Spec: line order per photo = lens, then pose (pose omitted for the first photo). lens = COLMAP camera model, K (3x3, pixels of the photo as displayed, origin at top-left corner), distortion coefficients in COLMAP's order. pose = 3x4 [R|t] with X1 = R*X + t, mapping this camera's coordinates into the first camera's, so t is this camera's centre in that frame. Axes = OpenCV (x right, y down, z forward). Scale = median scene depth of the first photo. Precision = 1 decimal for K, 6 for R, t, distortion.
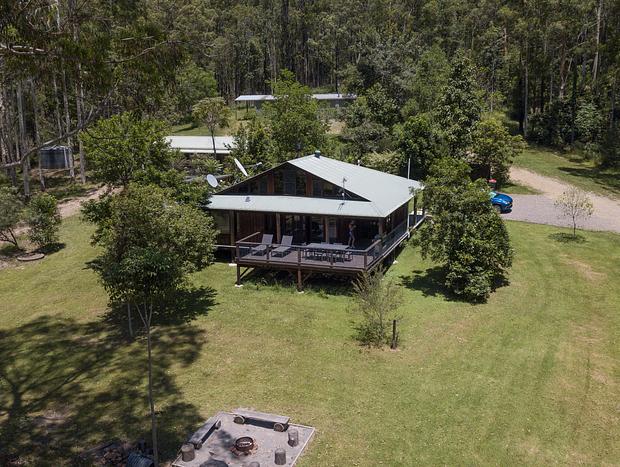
lens RADIAL K [[633.1, 0, 310.3], [0, 633.1, 213.6], [0, 0, 1]] dist [0.108224, -0.324702]
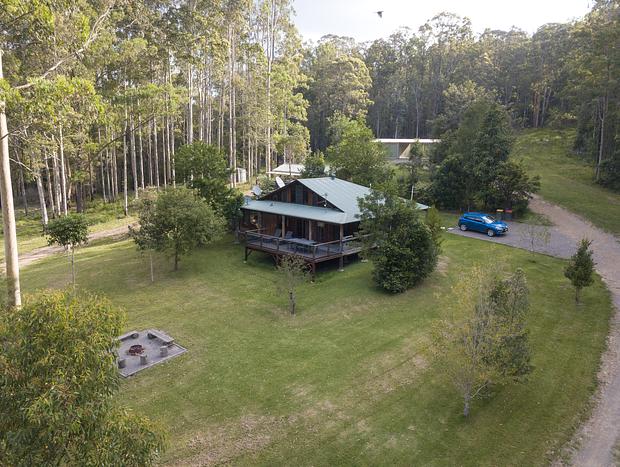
lens RADIAL K [[478.6, 0, 309.0], [0, 478.6, 219.7], [0, 0, 1]] dist [0.013618, 0.000184]
pose [[0.923673, 0.093404, -0.371623, 0.408993], [-0.101211, 0.994864, -0.001510, 0.005463], [0.369574, 0.039007, 0.928382, 0.037181]]
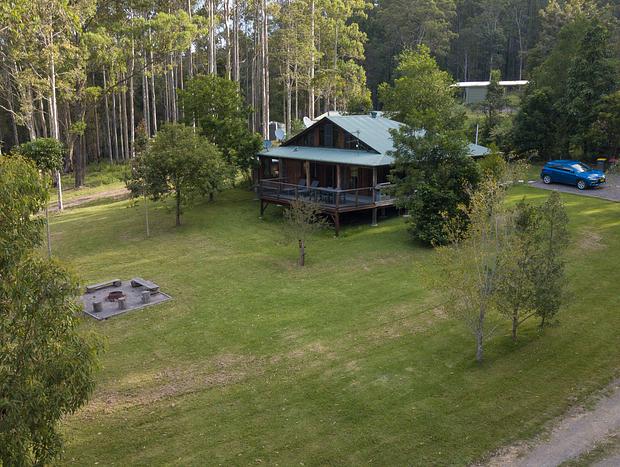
lens RADIAL K [[633.1, 0, 310.3], [0, 633.1, 213.6], [0, 0, 1]] dist [0.108224, -0.324702]
pose [[0.870124, 0.100961, -0.482380, 0.527659], [-0.103671, 0.994387, 0.021120, 0.072292], [0.481805, 0.031632, 0.875708, 0.008839]]
